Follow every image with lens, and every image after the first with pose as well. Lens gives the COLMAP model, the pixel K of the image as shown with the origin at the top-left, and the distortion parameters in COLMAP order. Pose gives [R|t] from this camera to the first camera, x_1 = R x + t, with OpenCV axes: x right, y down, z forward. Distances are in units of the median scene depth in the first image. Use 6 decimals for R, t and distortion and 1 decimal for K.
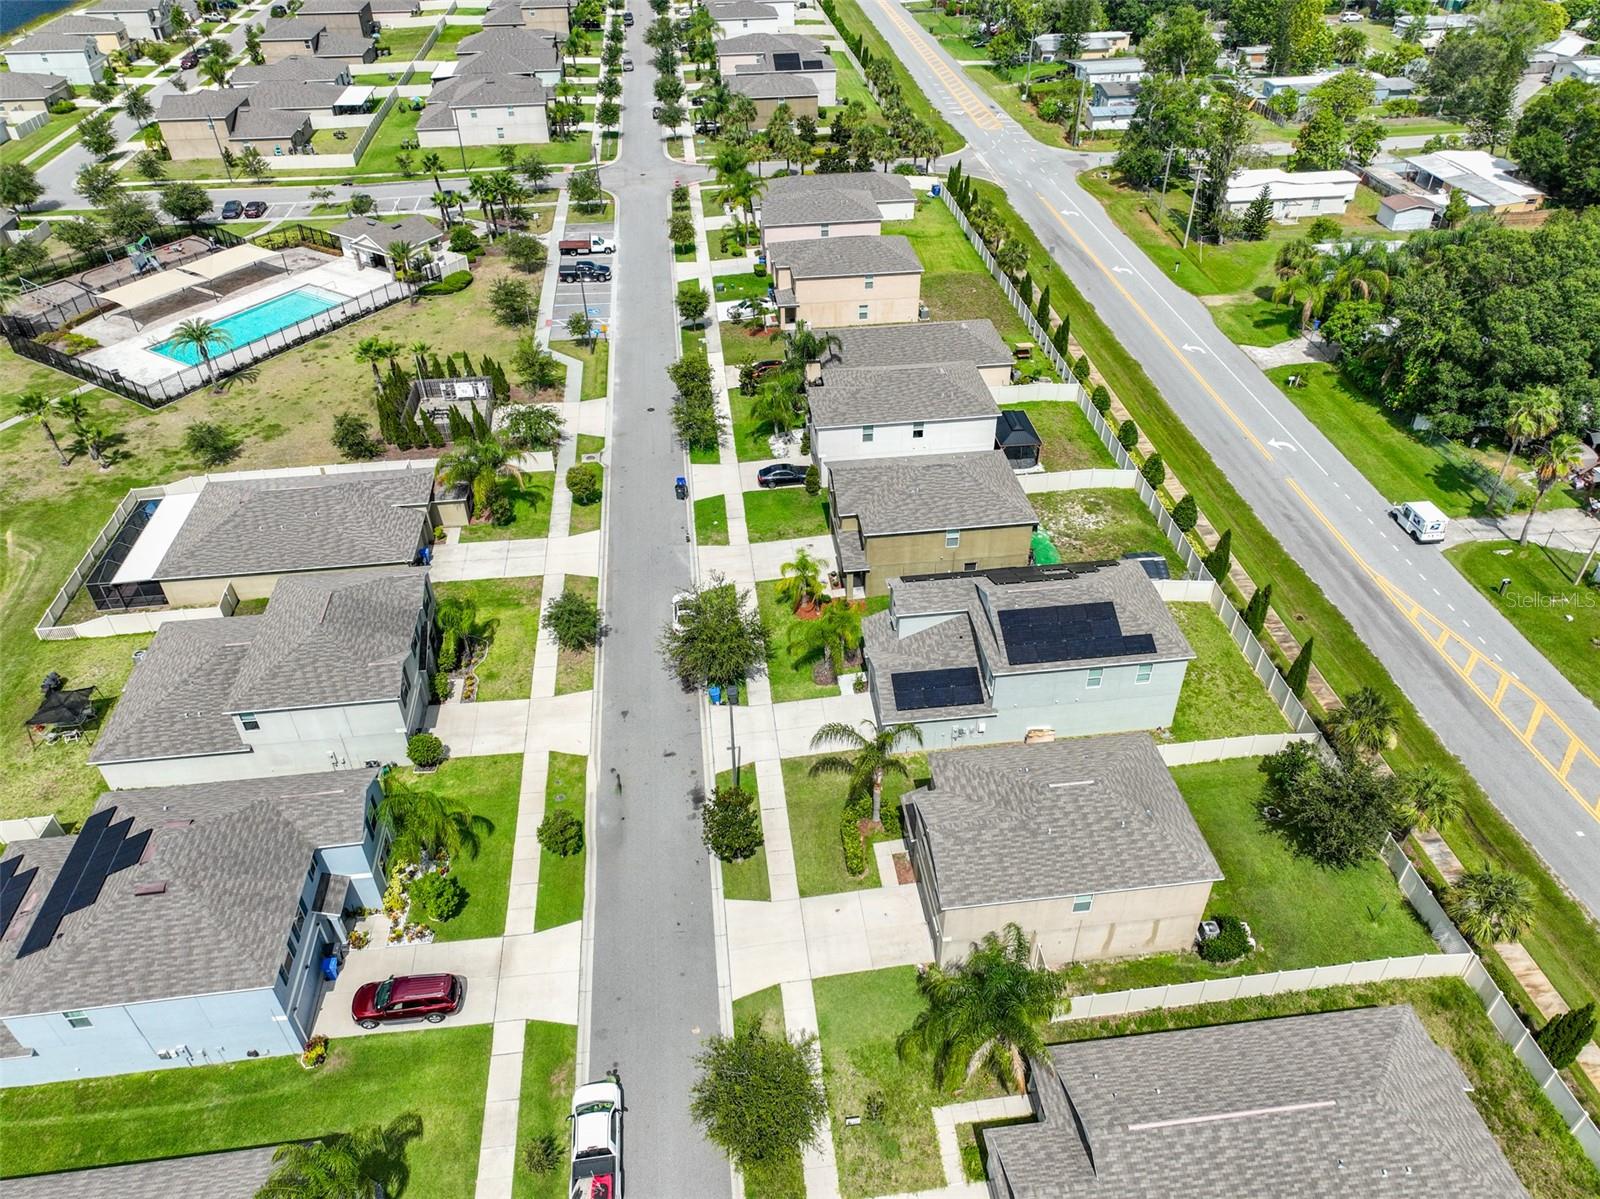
lens RADIAL K [[1122.6, 0, 801.8], [0, 1122.6, 597.6], [0, 0, 1]] dist [0.001342, 0.016657]
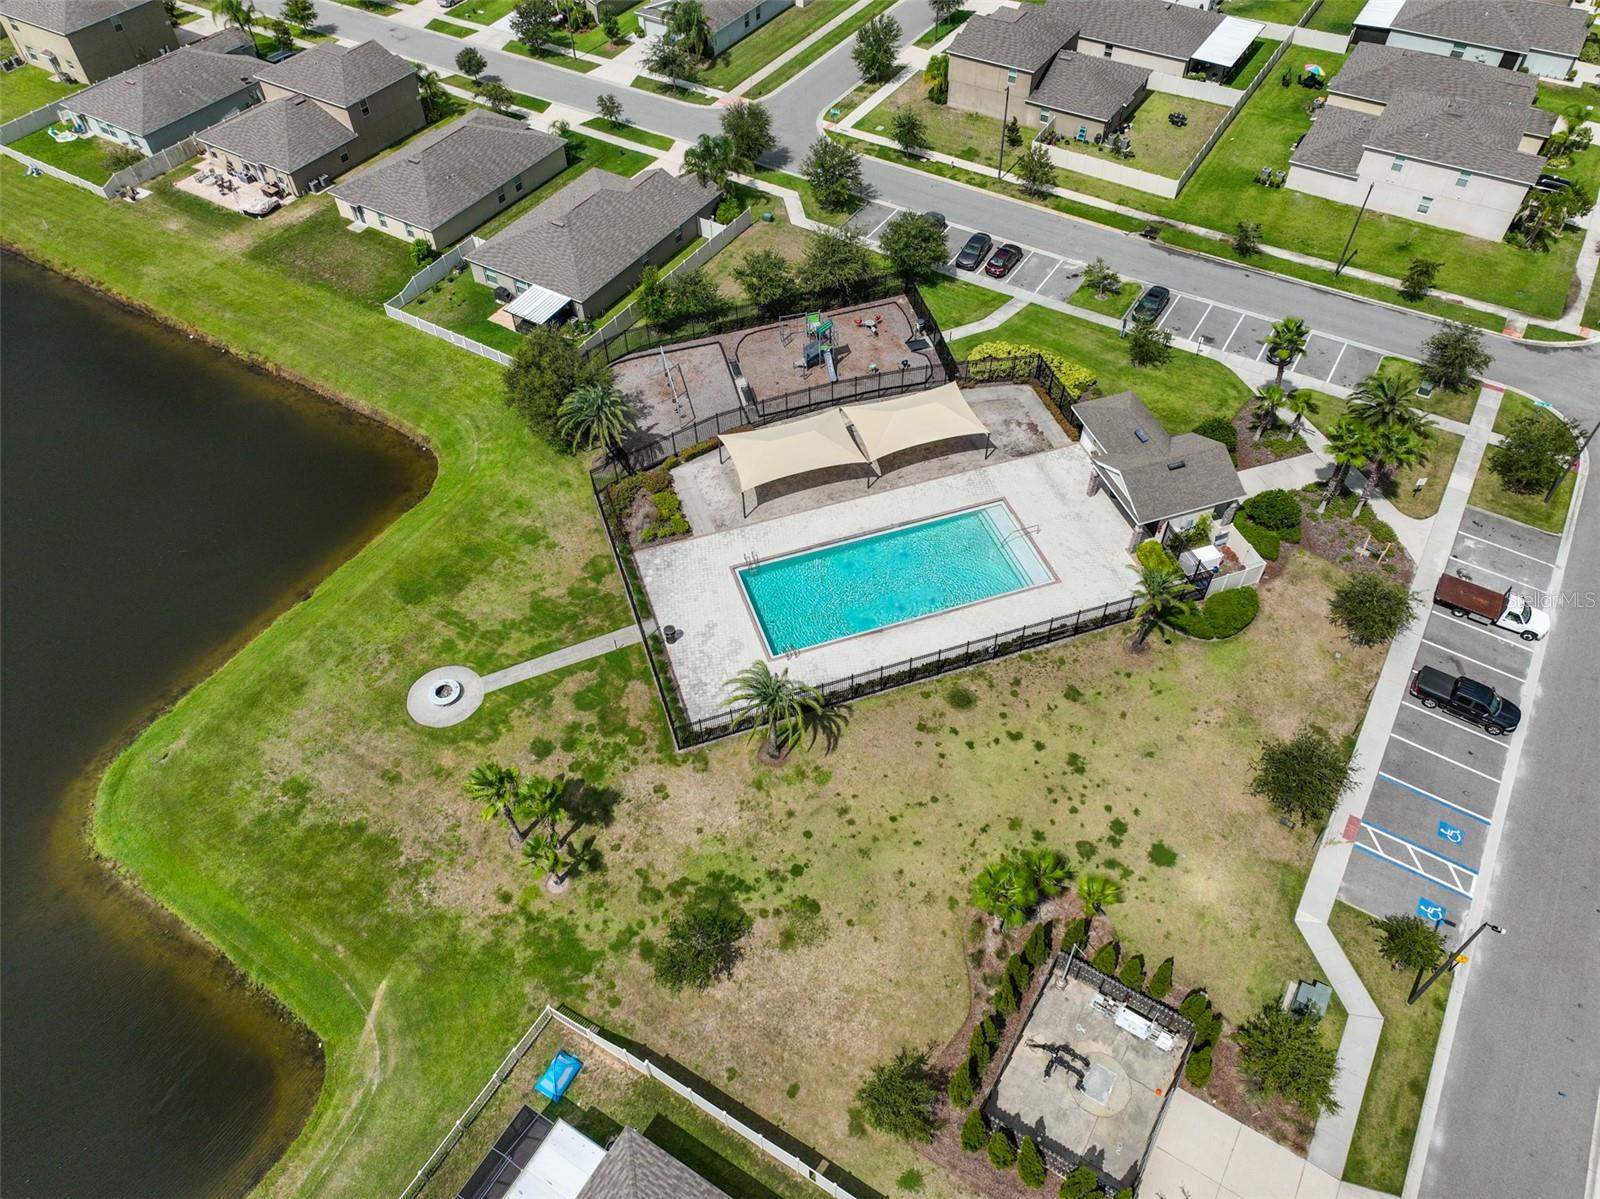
lens RADIAL K [[1122.6, 0, 807.2], [0, 1122.6, 602.2], [0, 0, 1]] dist [0.001342, 0.016657]
pose [[0.785457, 0.466116, -0.407177, -0.322038], [-0.372833, 0.881466, 0.289851, -0.487950], [0.494017, -0.075856, 0.866137, 0.529854]]
